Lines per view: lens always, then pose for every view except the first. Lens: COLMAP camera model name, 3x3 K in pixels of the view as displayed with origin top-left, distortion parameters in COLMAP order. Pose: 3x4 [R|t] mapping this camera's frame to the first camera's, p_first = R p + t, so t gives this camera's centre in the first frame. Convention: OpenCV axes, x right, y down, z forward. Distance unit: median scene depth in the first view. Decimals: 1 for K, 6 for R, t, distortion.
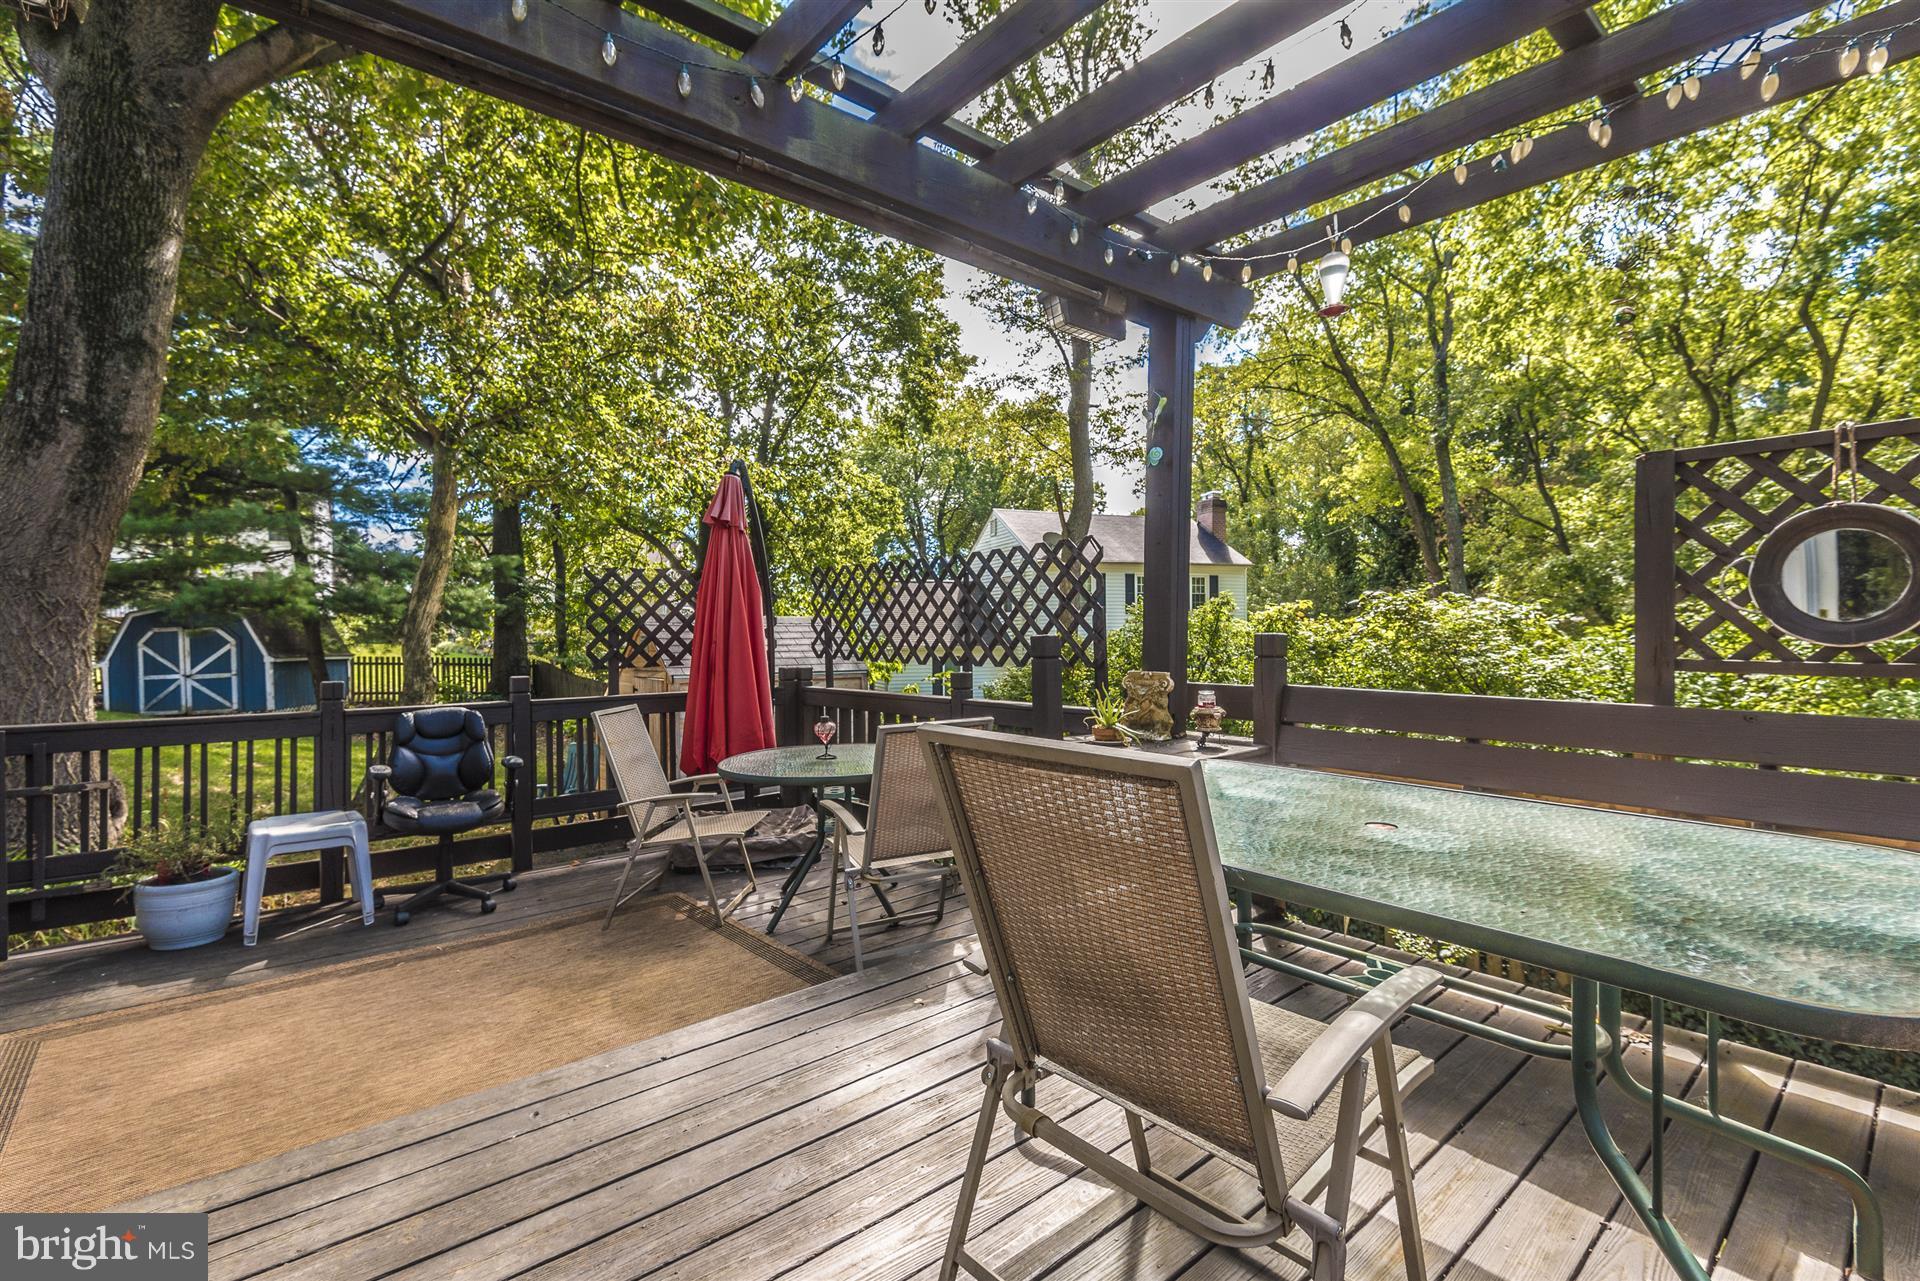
lens RADIAL K [[870.2, 0, 956.5], [0, 870.2, 631.3], [0, 0, 1]] dist [0.002166, 0.000149]
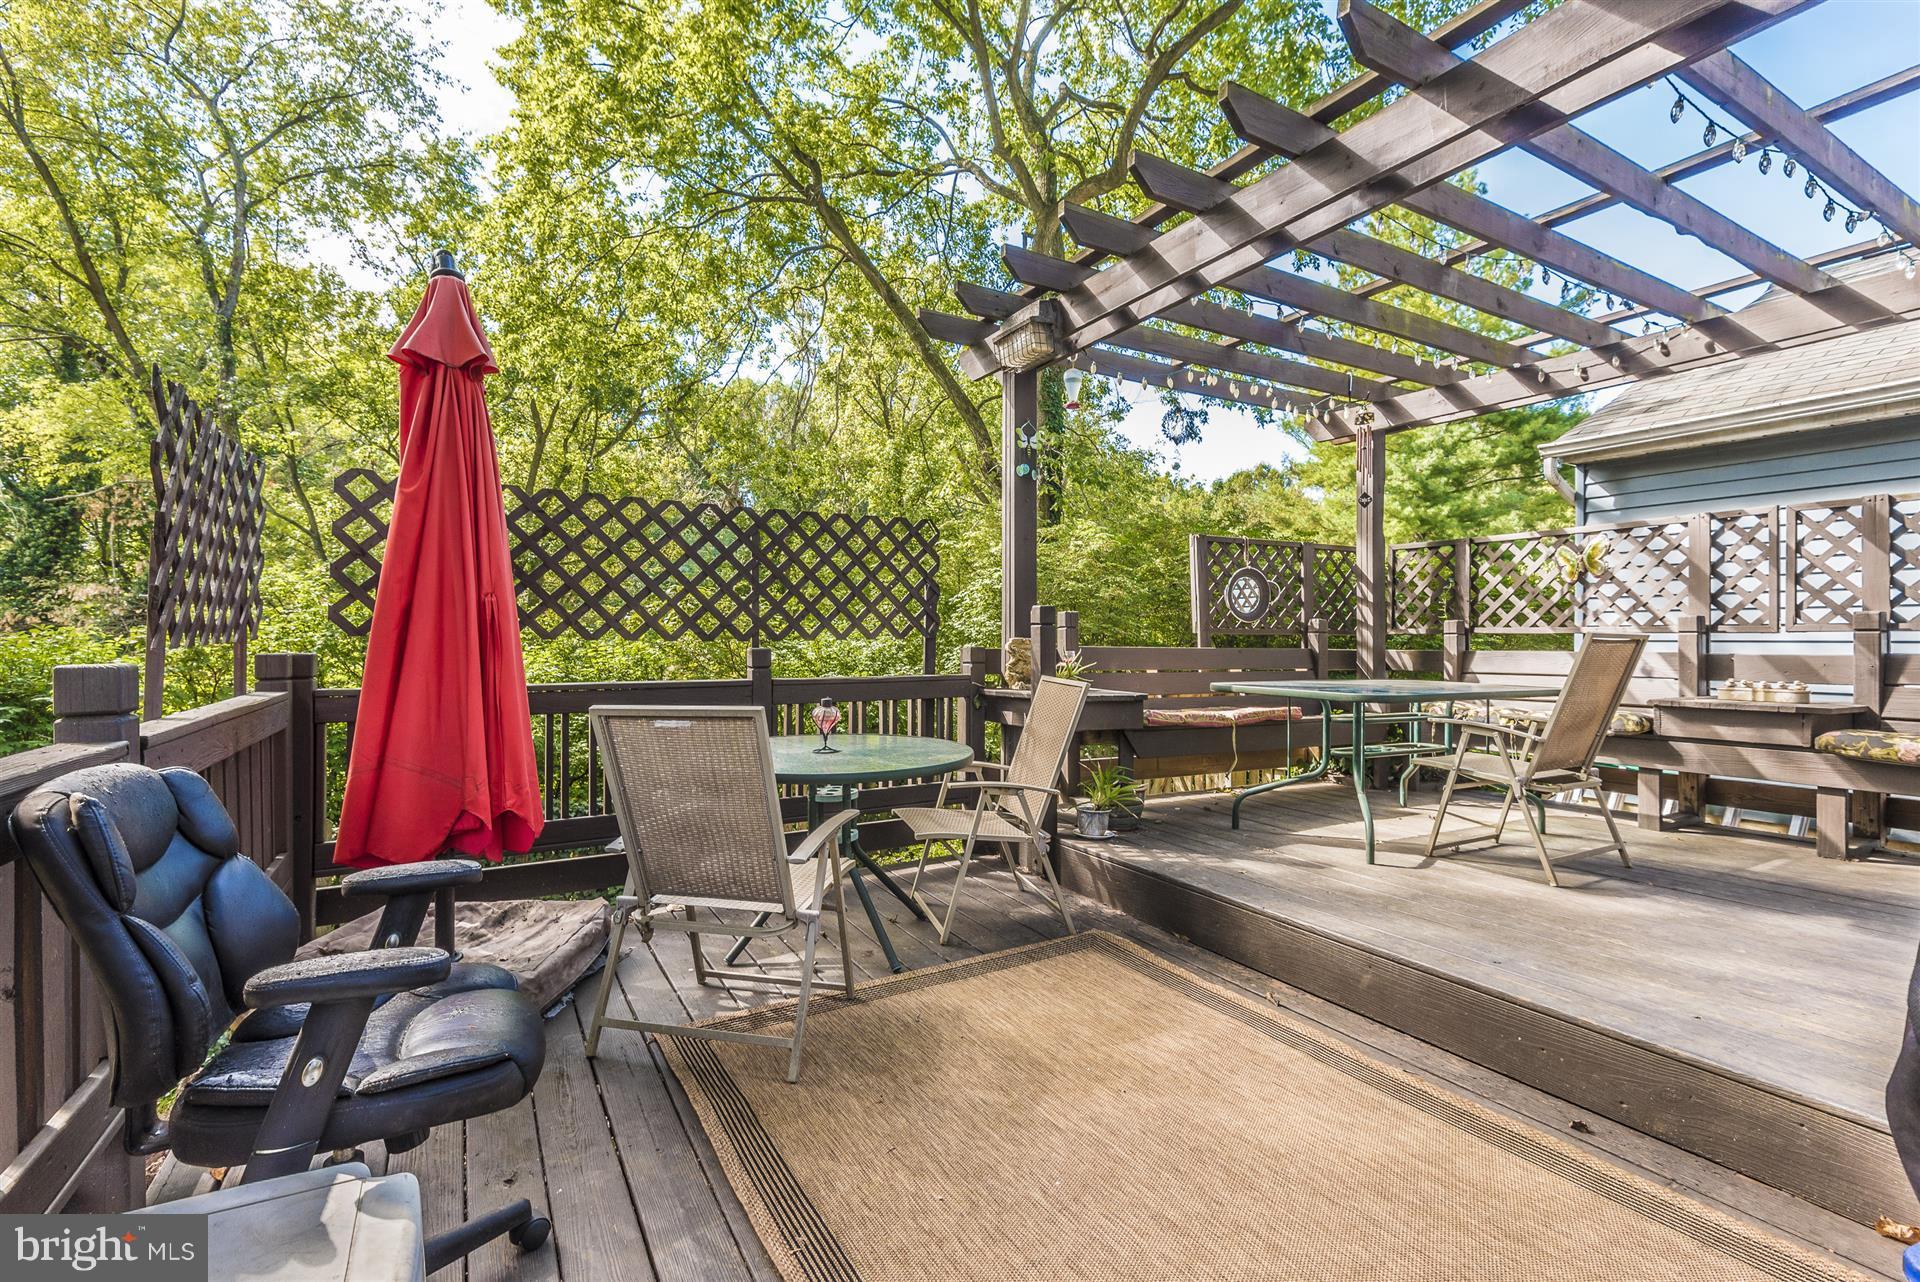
lens RADIAL K [[870.2, 0, 956.5], [0, 870.2, 630.5], [0, 0, 1]] dist [0.002166, 0.000149]
pose [[0.187774, -0.001331, 0.982211, -0.861489], [-0.015656, 0.999868, 0.004348, 0.026649], [-0.982087, -0.016194, 0.187729, 0.702216]]
